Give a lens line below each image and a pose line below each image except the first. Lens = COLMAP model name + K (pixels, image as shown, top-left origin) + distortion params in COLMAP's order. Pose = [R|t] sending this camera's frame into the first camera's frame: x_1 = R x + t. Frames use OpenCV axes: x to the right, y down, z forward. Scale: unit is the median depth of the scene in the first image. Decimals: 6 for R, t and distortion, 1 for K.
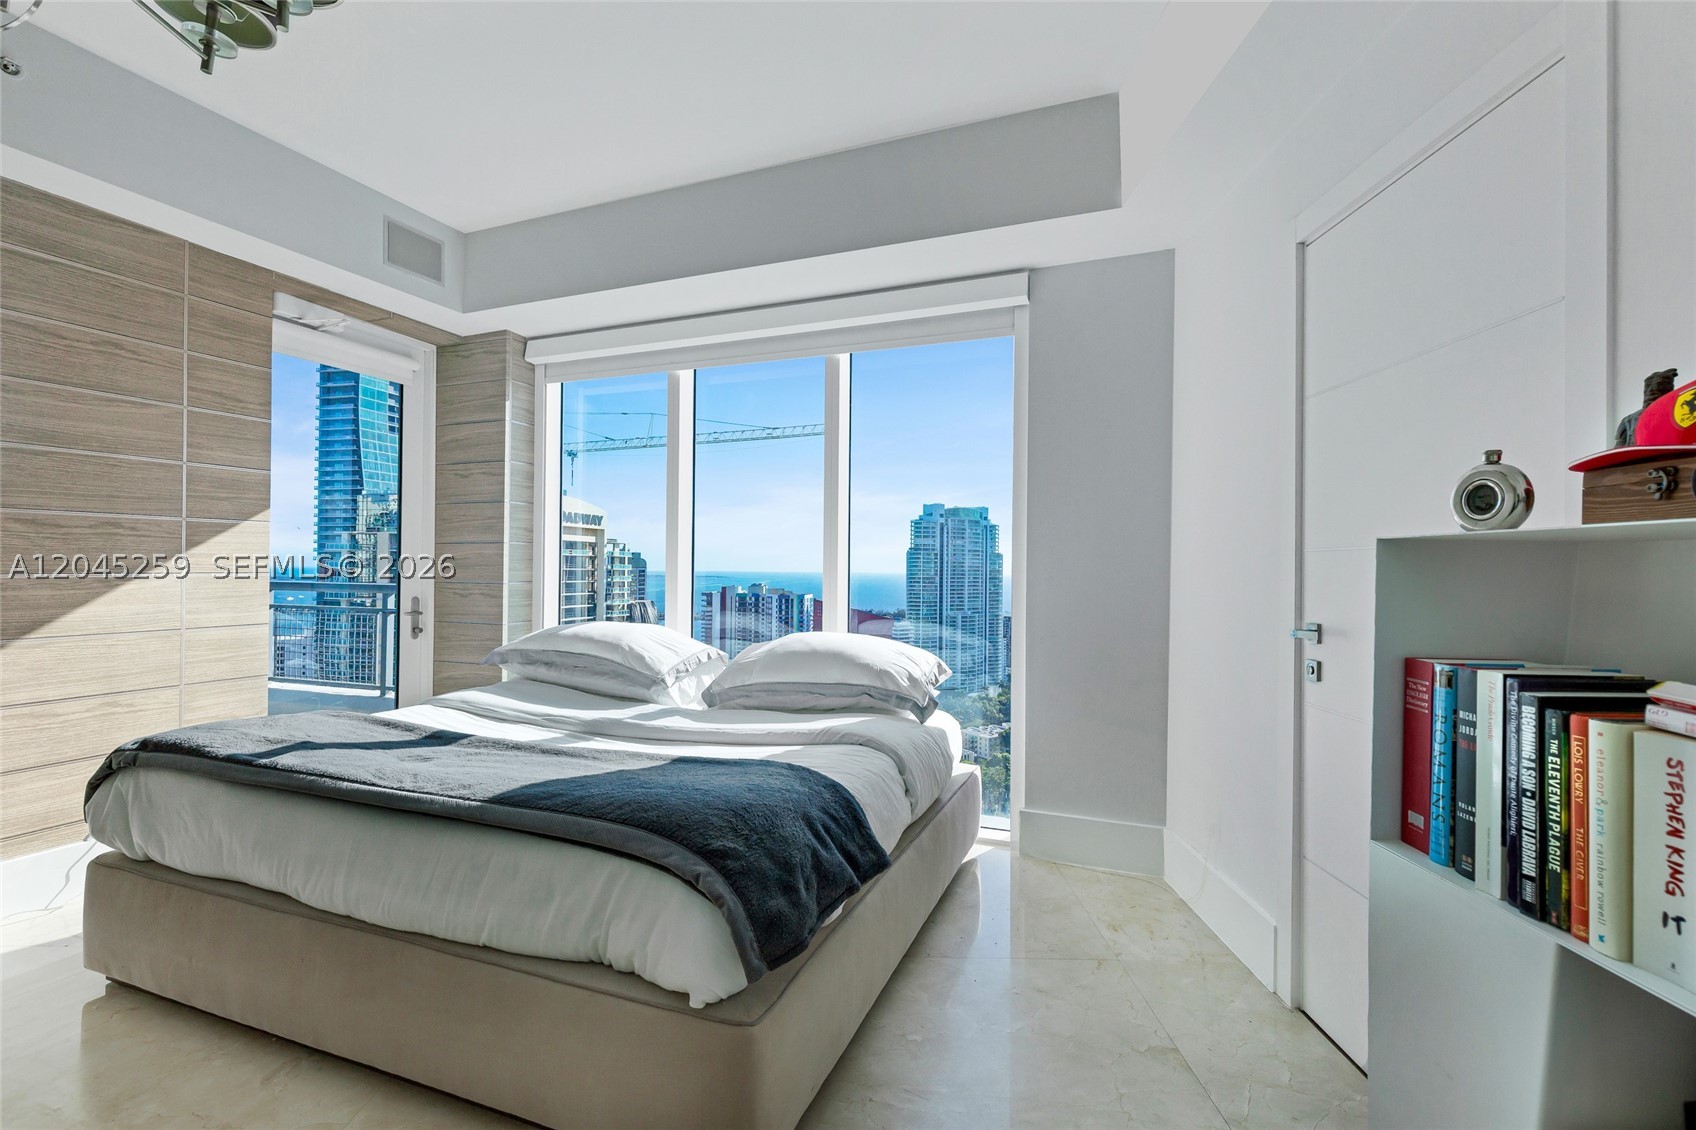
lens RADIAL K [[751.7, 0, 850.4], [0, 751.7, 561.2], [0, 0, 1]] dist [0.004731, 0.000371]
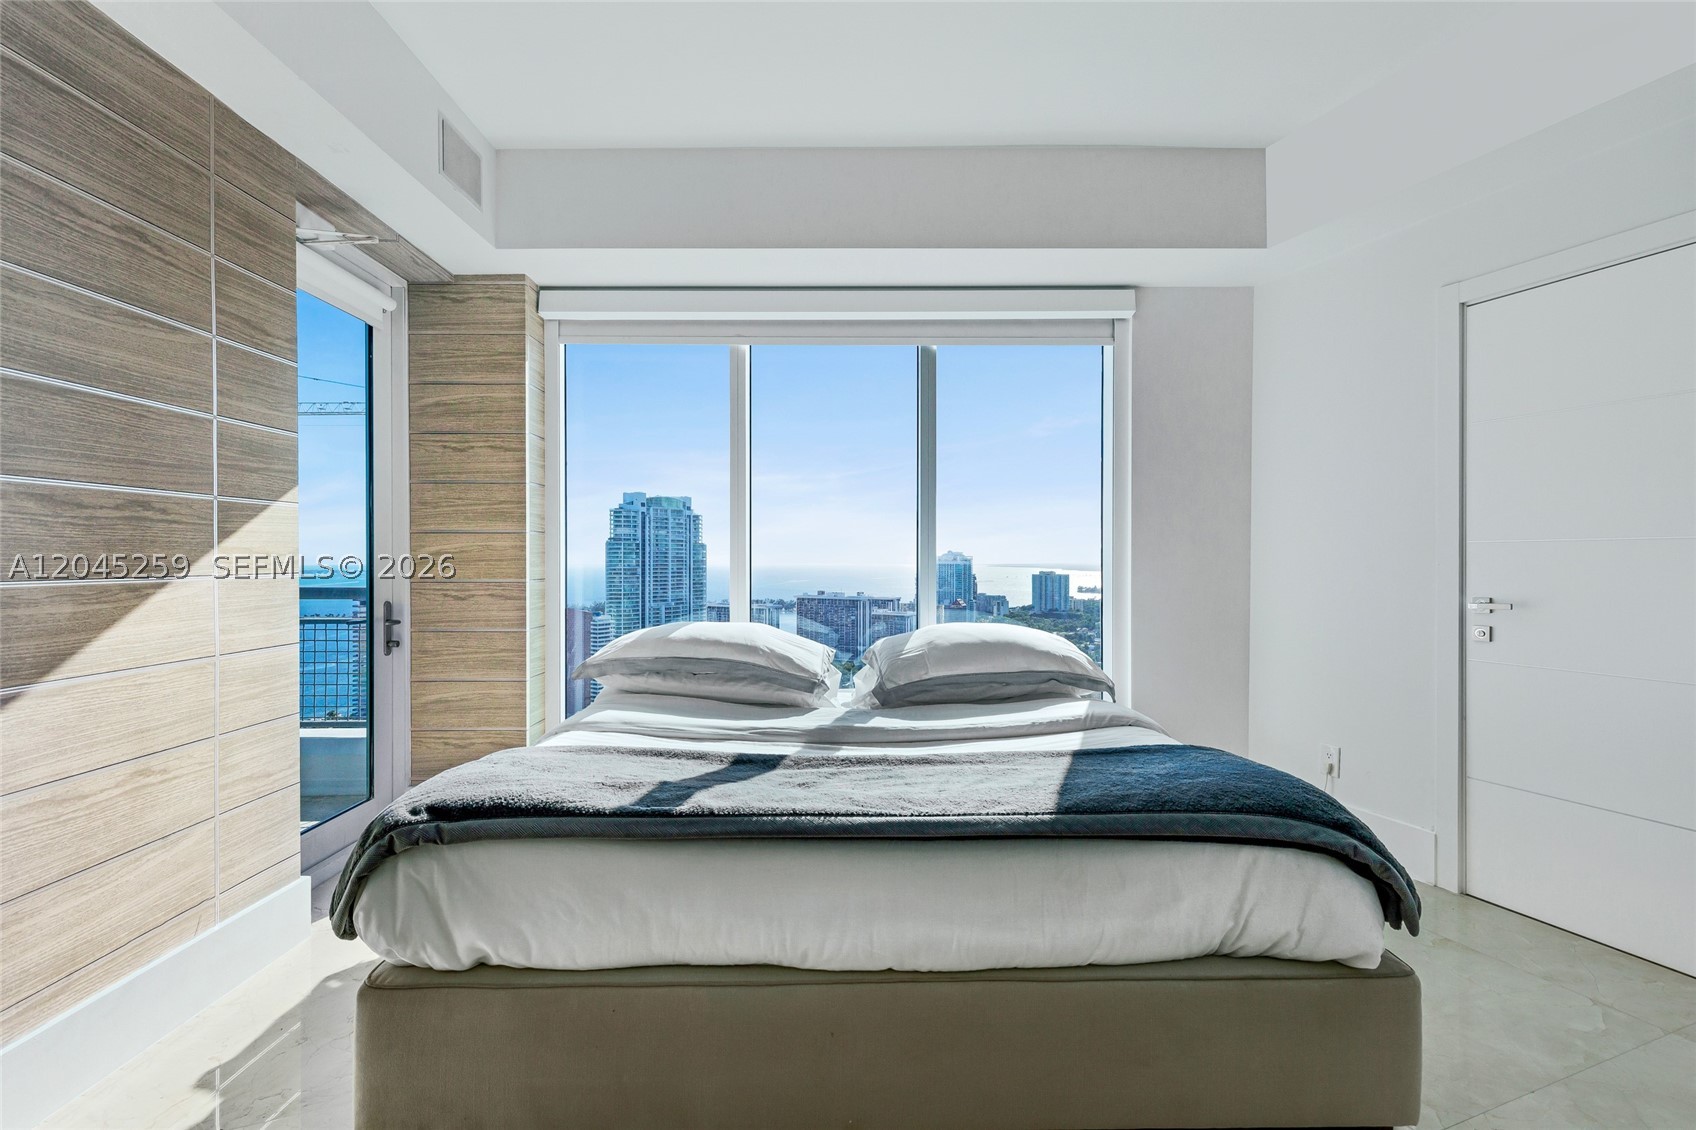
lens RADIAL K [[751.7, 0, 850.4], [0, 751.7, 561.2], [0, 0, 1]] dist [0.004731, 0.000371]
pose [[0.926833, -0.010688, 0.375321, -0.620880], [0.005789, 0.999883, 0.014179, -0.003994], [-0.375429, -0.010969, 0.926786, 0.138642]]
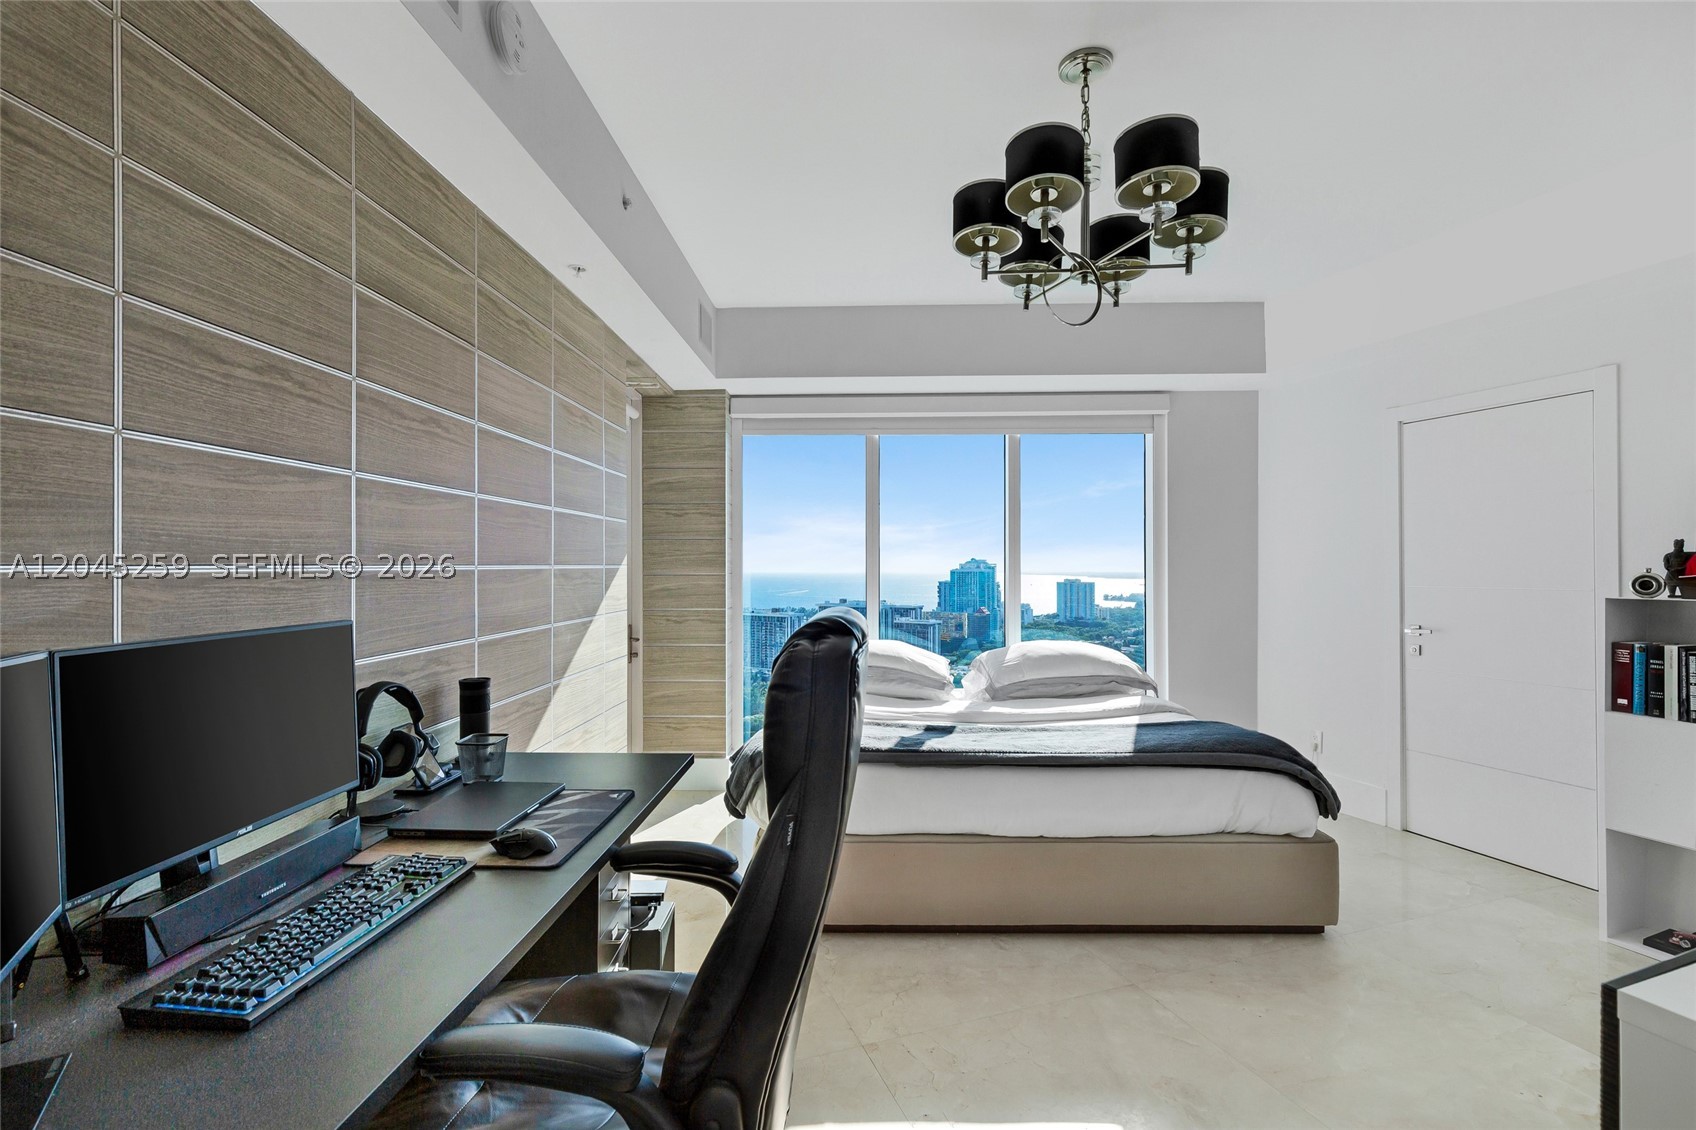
lens RADIAL K [[751.7, 0, 850.4], [0, 751.7, 561.2], [0, 0, 1]] dist [0.004731, 0.000371]
pose [[0.938042, -0.008625, 0.346413, -0.958094], [0.008097, 0.999963, 0.002971, -0.066776], [-0.346426, 0.000018, 0.938077, -0.201613]]
